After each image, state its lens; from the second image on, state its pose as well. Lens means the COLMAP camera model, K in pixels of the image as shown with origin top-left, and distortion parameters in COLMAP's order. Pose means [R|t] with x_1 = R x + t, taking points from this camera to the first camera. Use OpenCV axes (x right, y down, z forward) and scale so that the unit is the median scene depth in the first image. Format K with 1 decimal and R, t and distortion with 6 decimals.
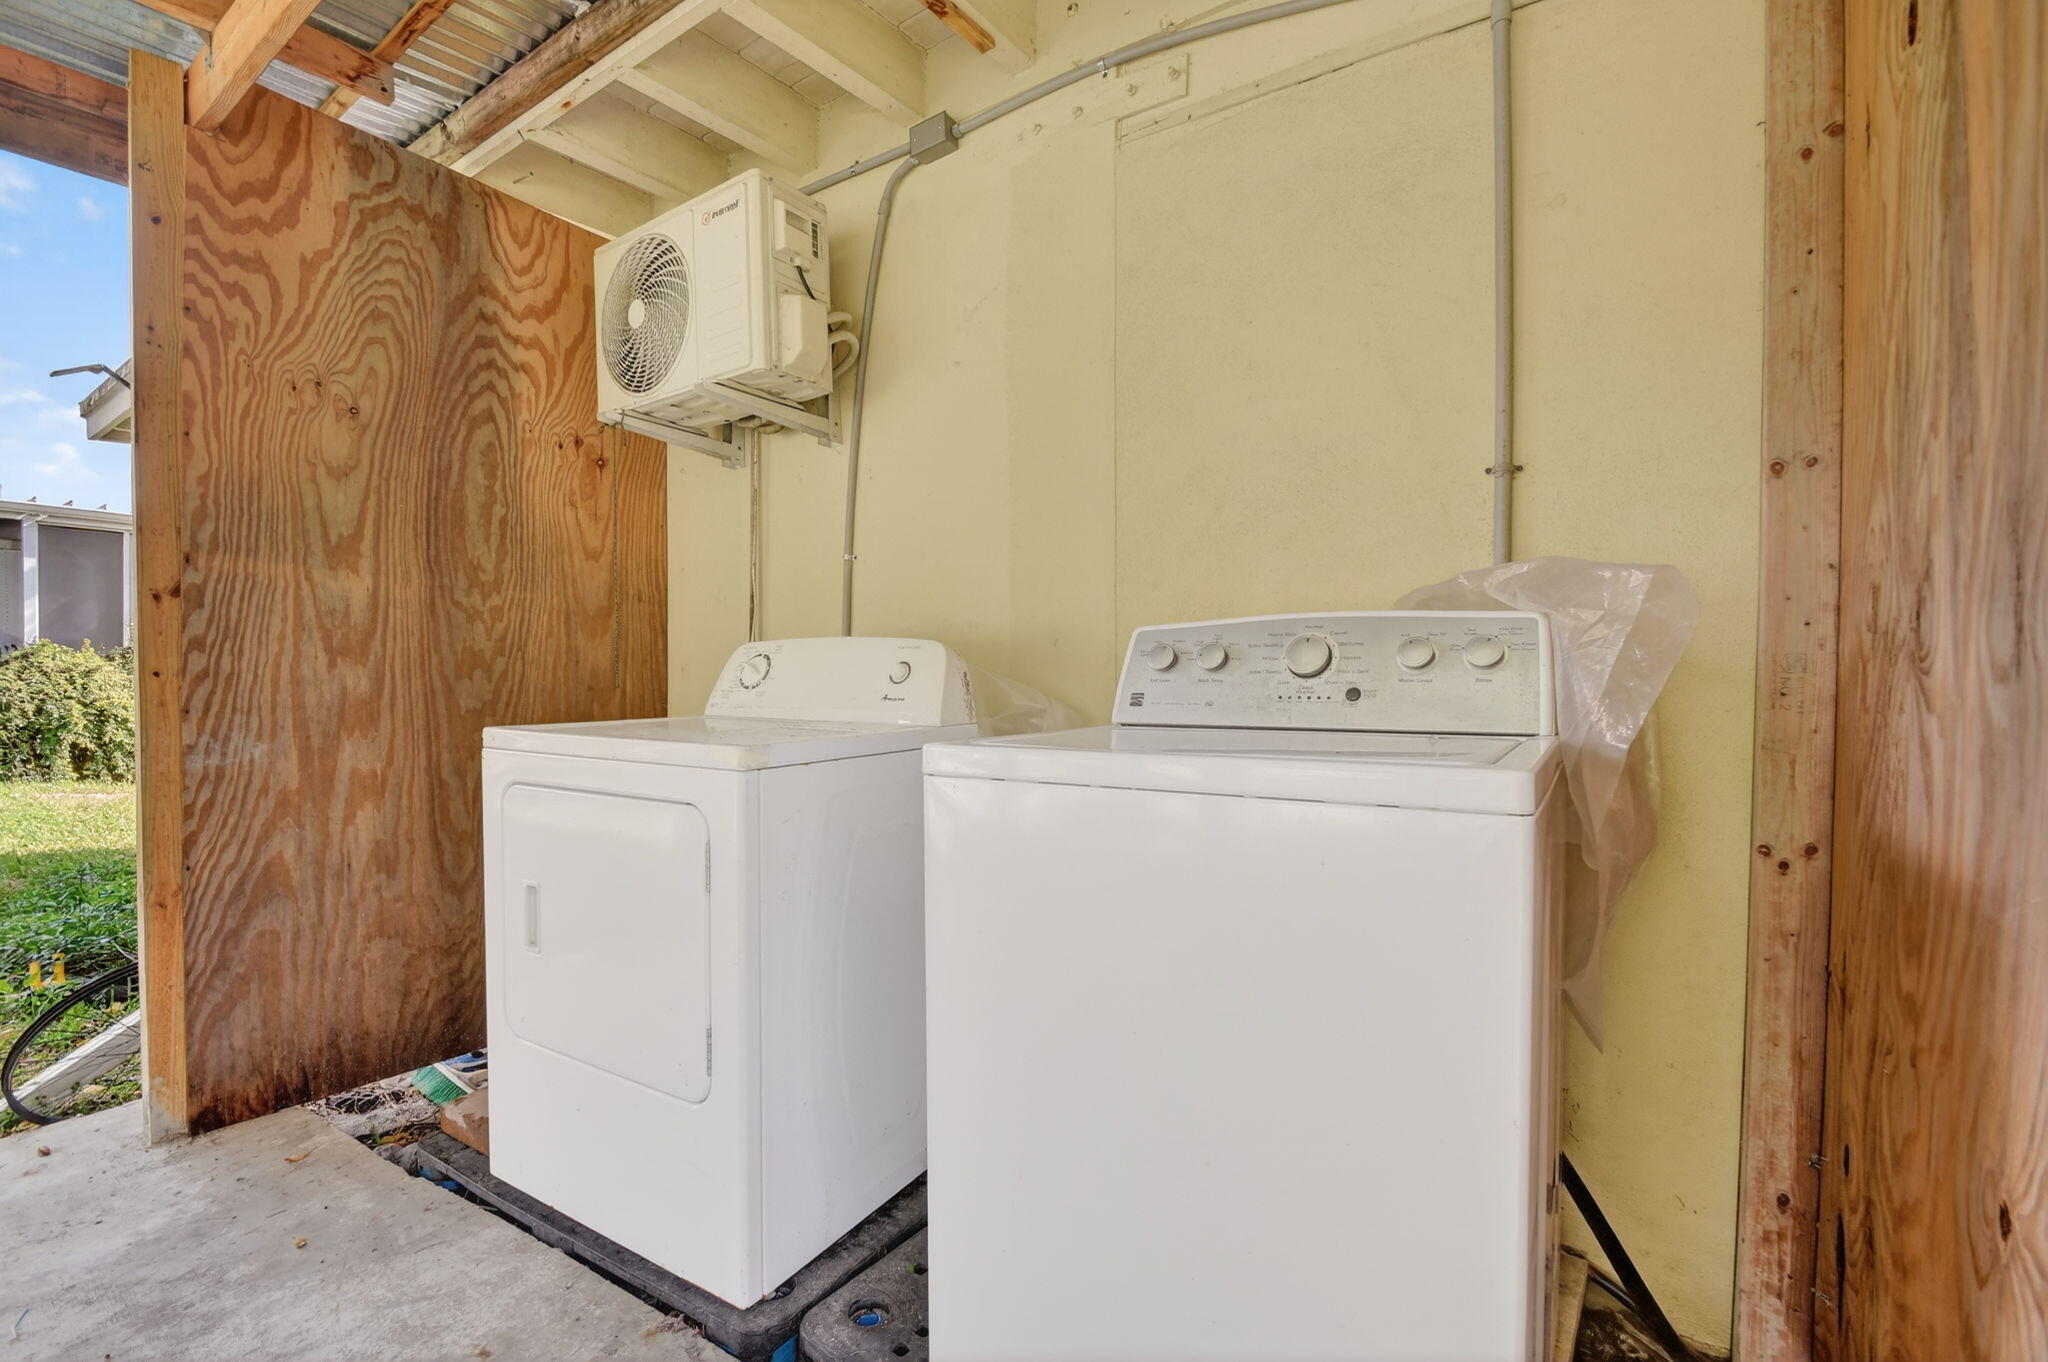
lens RADIAL K [[894.2, 0, 1026.6], [0, 894.2, 689.5], [0, 0, 1]] dist [-0.012934, -0.001115]
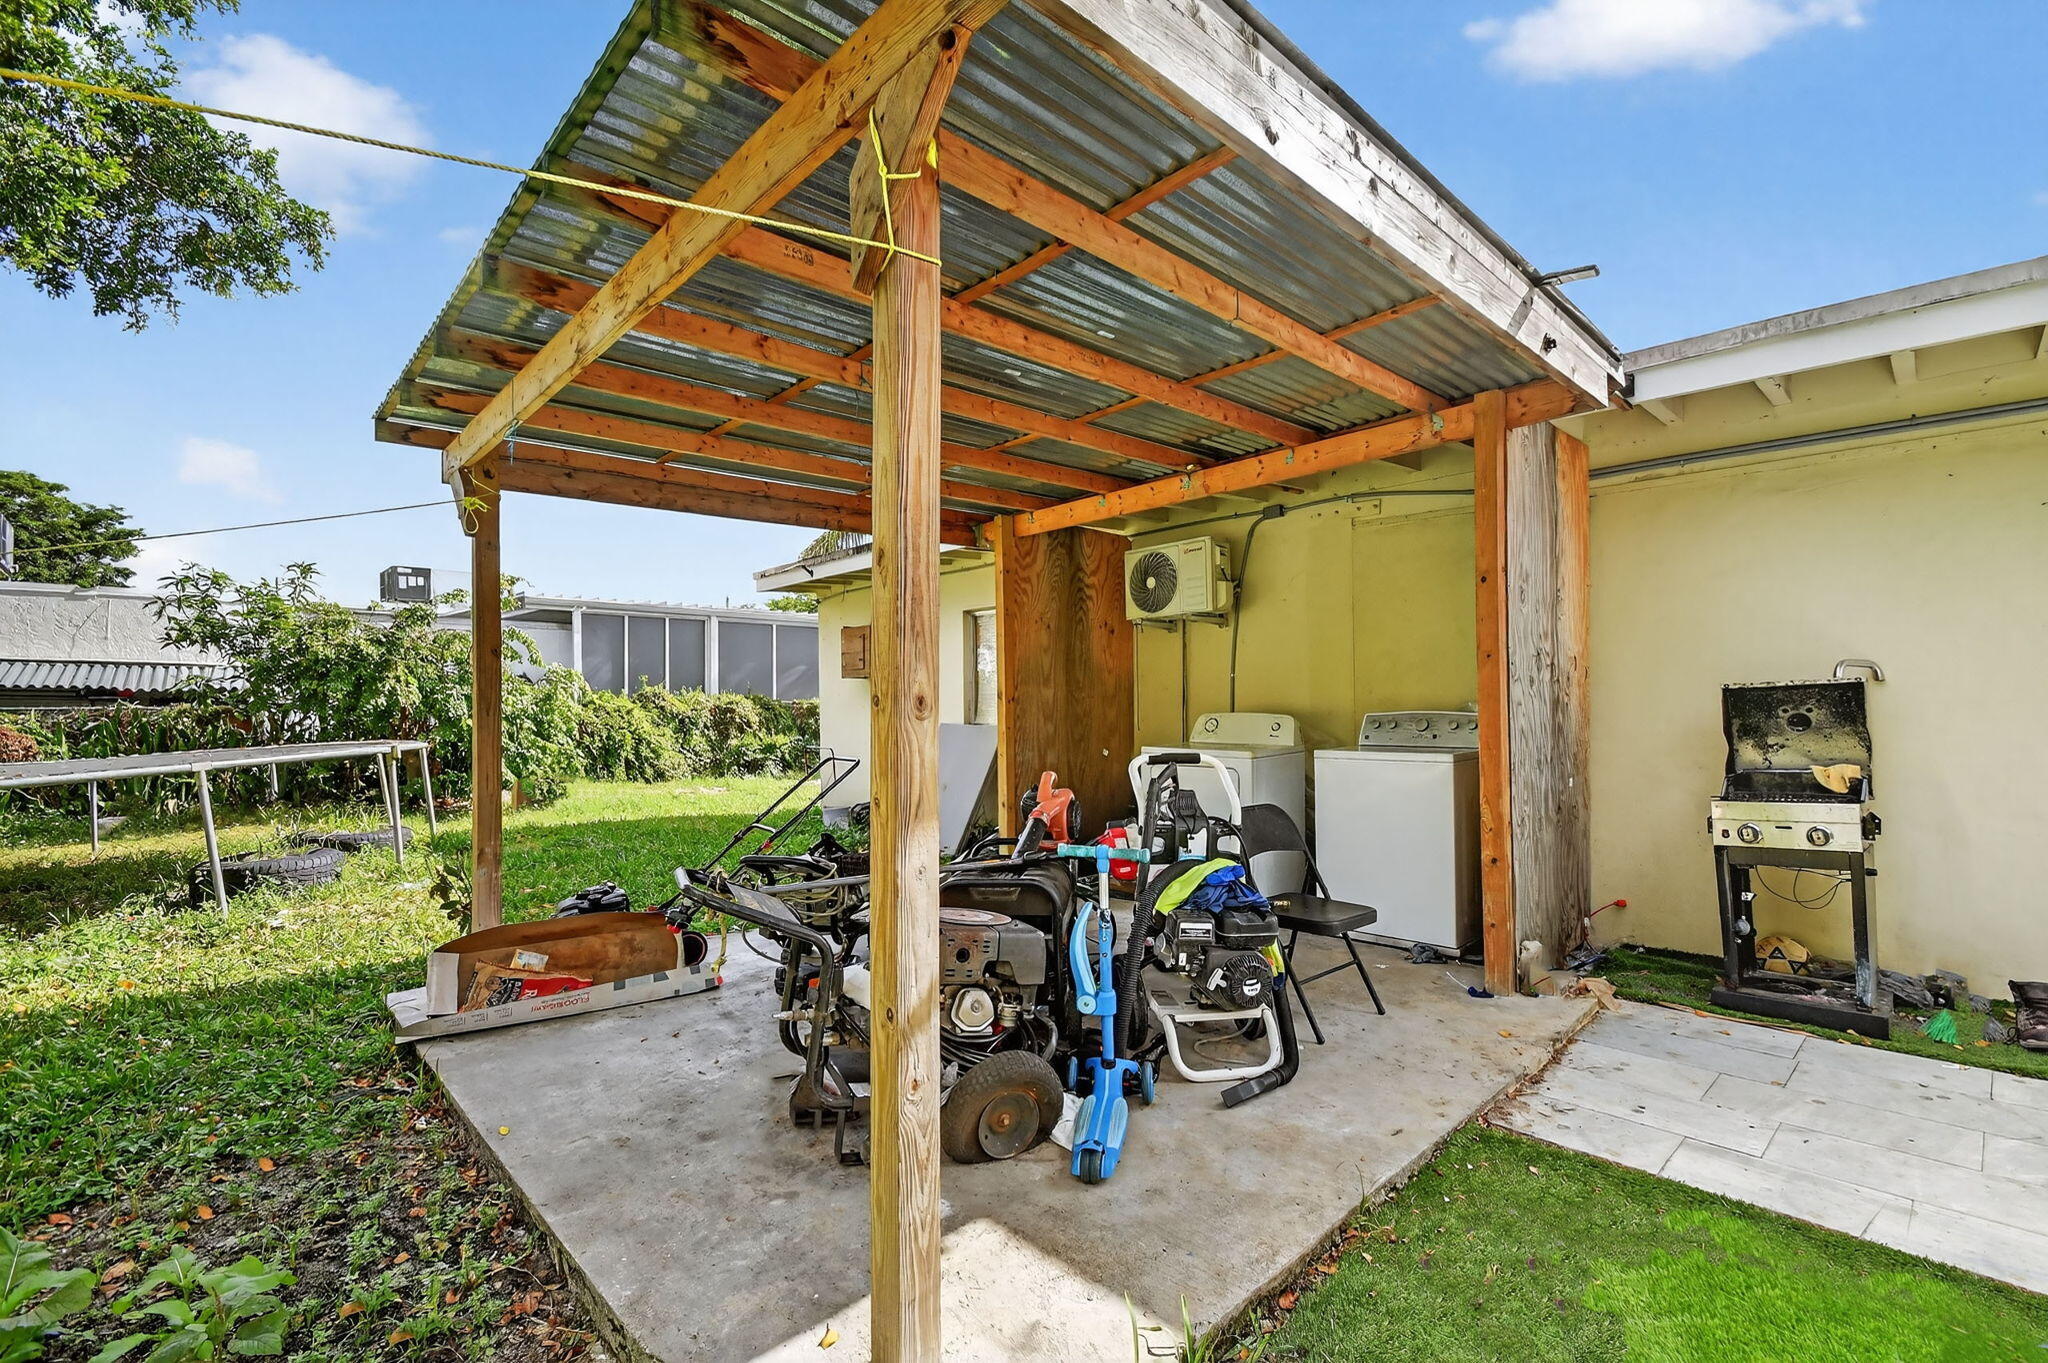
lens RADIAL K [[894.2, 0, 1018.7], [0, 894.2, 682.5], [0, 0, 1]] dist [-0.012934, -0.001115]
pose [[0.975972, -0.014480, -0.217416, -0.256307], [0.007677, 0.999455, -0.032101, -0.059797], [0.217762, 0.029661, 0.975551, -1.540414]]
